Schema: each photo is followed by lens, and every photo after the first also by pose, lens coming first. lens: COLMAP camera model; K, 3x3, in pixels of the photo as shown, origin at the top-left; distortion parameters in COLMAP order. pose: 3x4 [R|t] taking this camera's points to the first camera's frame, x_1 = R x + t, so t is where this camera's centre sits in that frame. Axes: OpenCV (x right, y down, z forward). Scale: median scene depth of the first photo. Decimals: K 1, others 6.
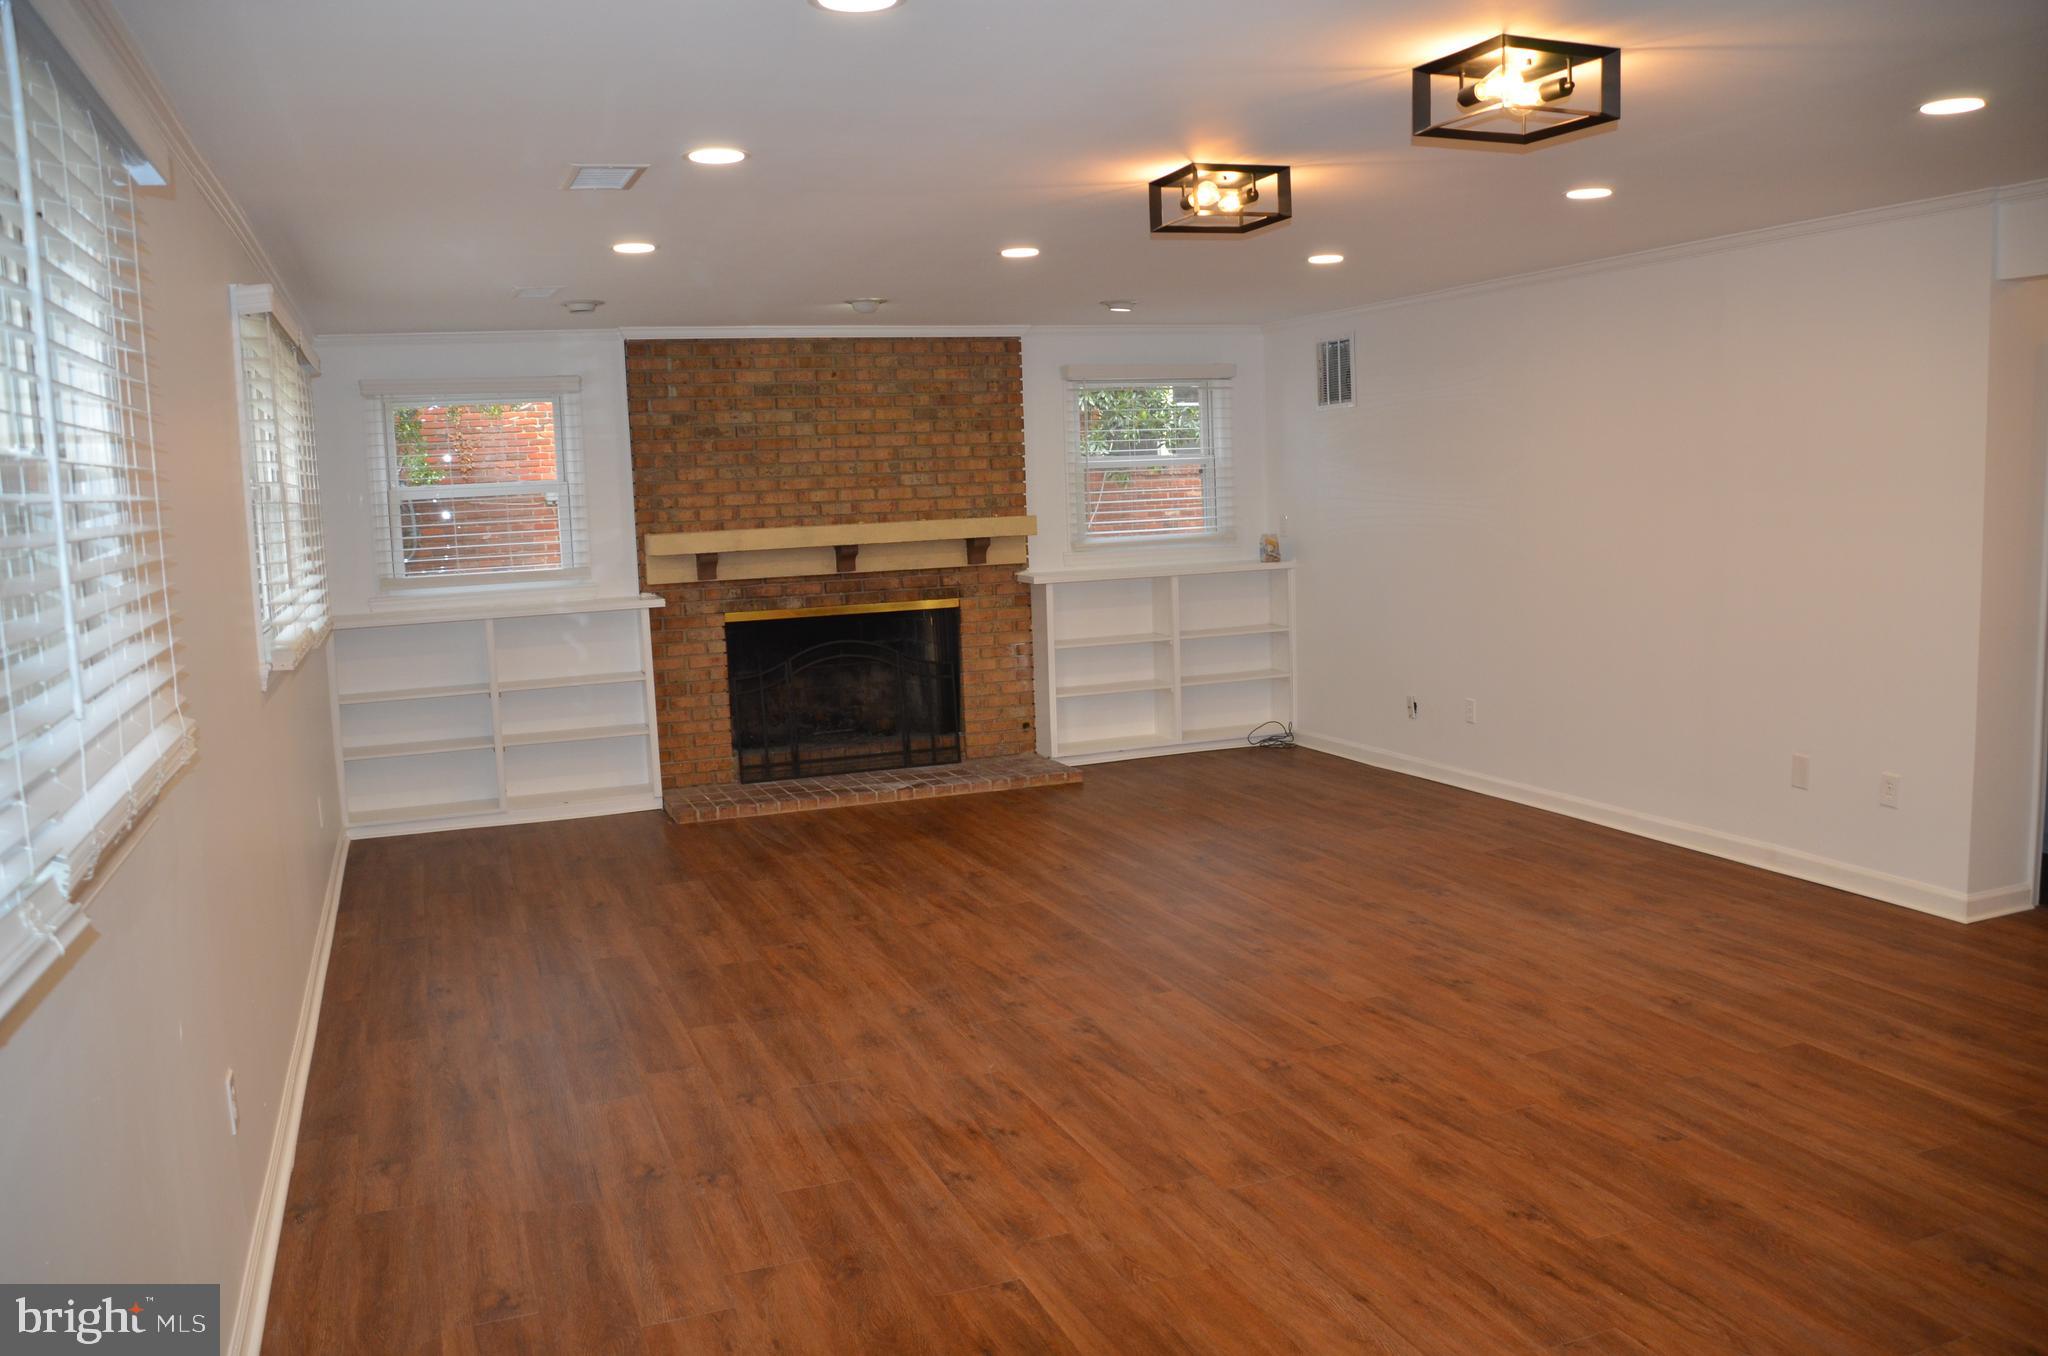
lens RADIAL K [[1611.5, 0, 1013.2], [0, 1611.5, 688.7], [0, 0, 1]] dist [-0.146814, 0.097430]
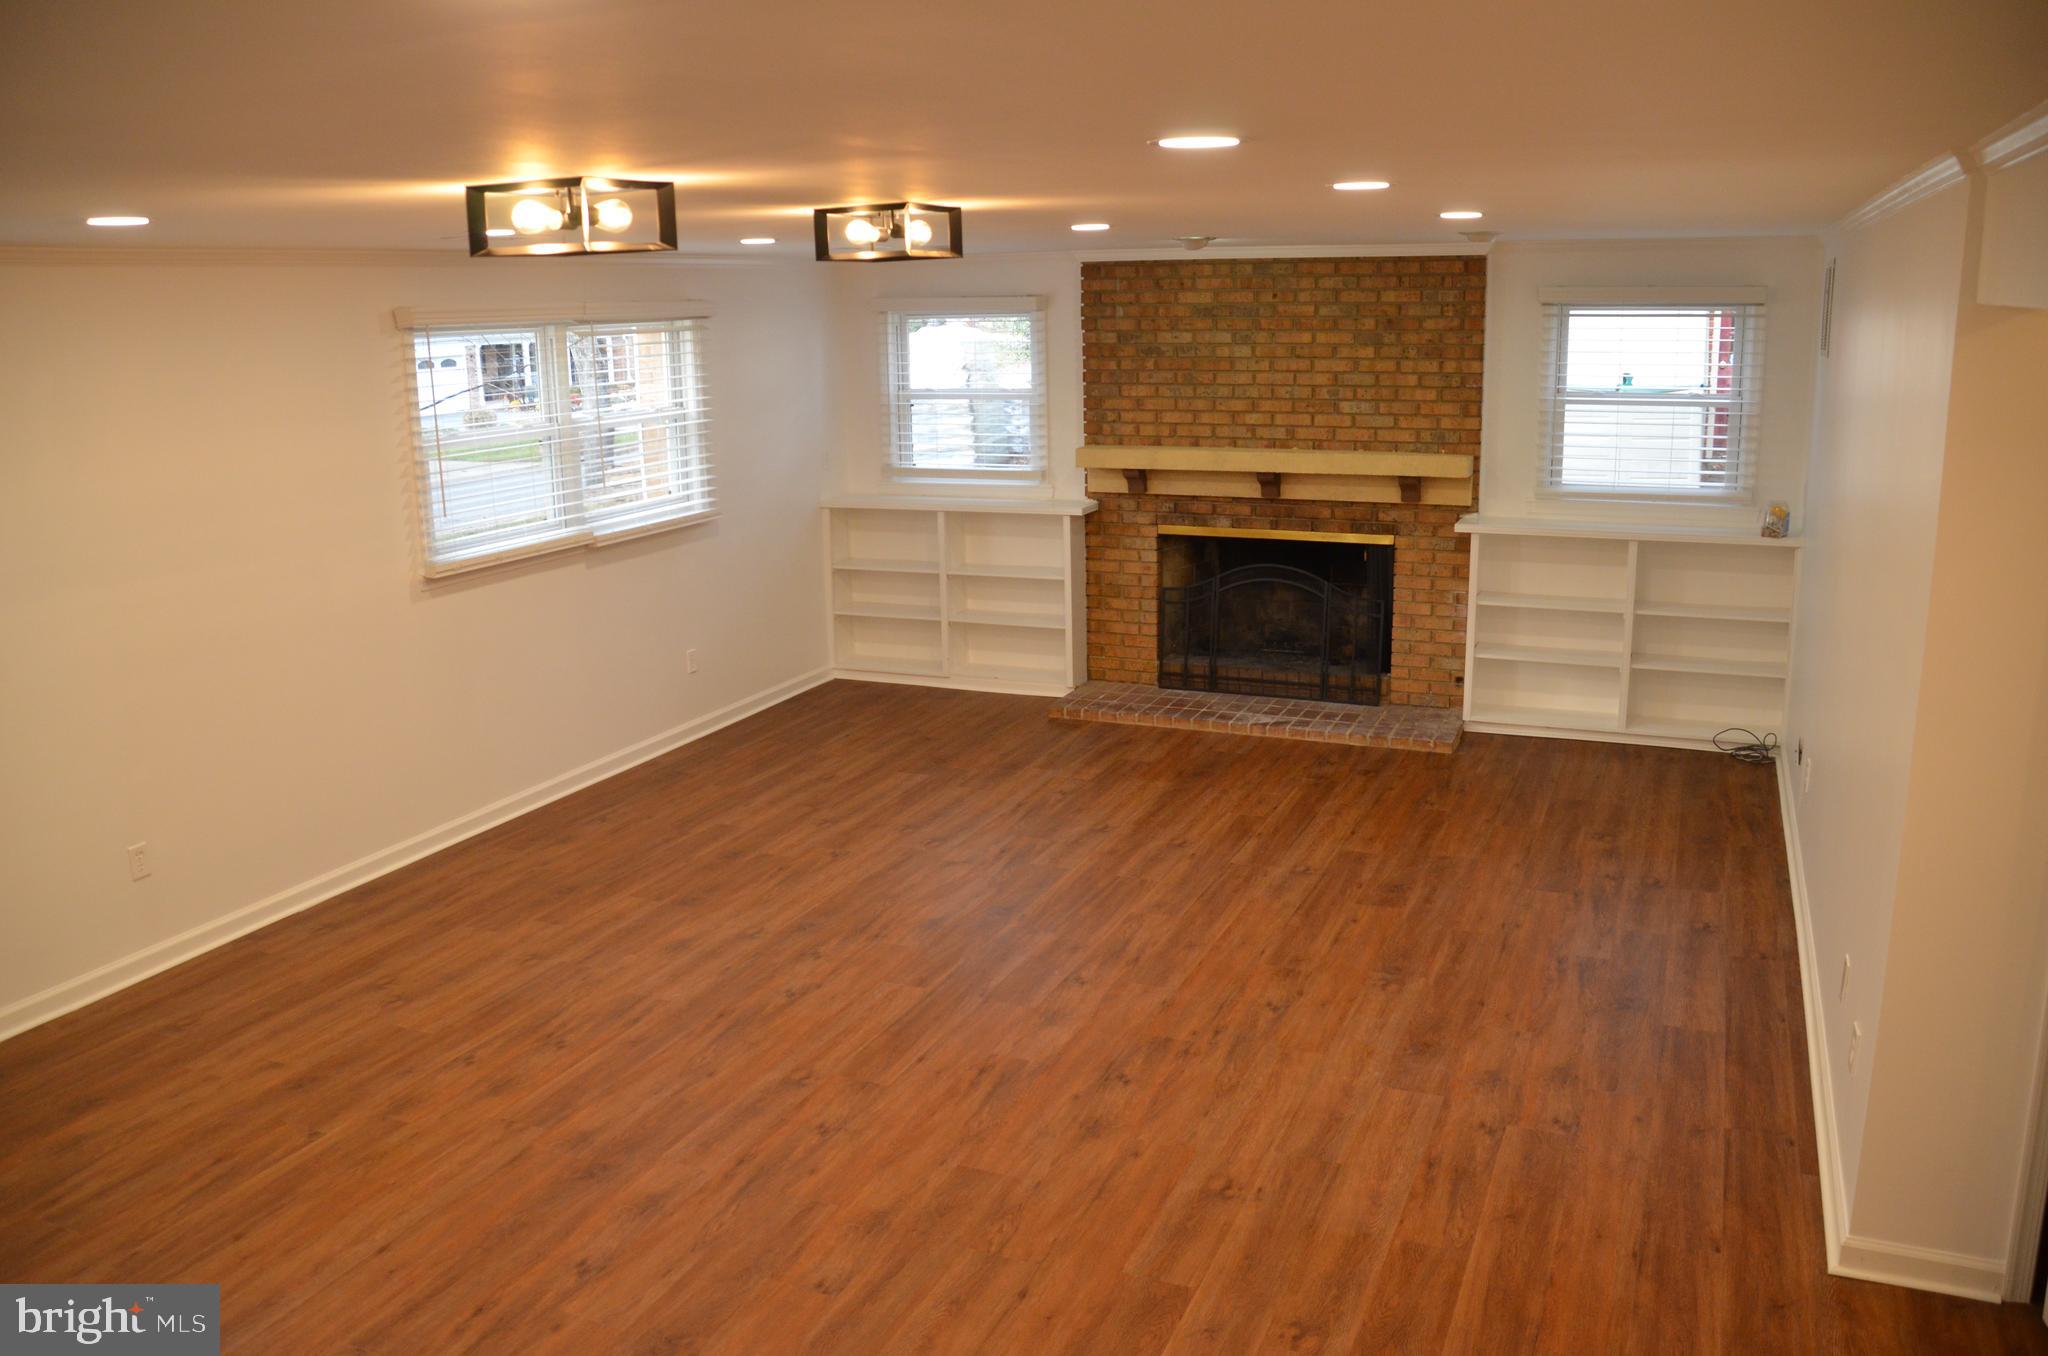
lens RADIAL K [[1611.5, 0, 1013.2], [0, 1611.5, 688.7], [0, 0, 1]] dist [-0.146814, 0.097430]
pose [[0.712058, 0.186744, -0.676831, 0.483348], [-0.096633, 0.980873, 0.168970, -0.110664], [0.695439, -0.054912, 0.716484, 0.177931]]
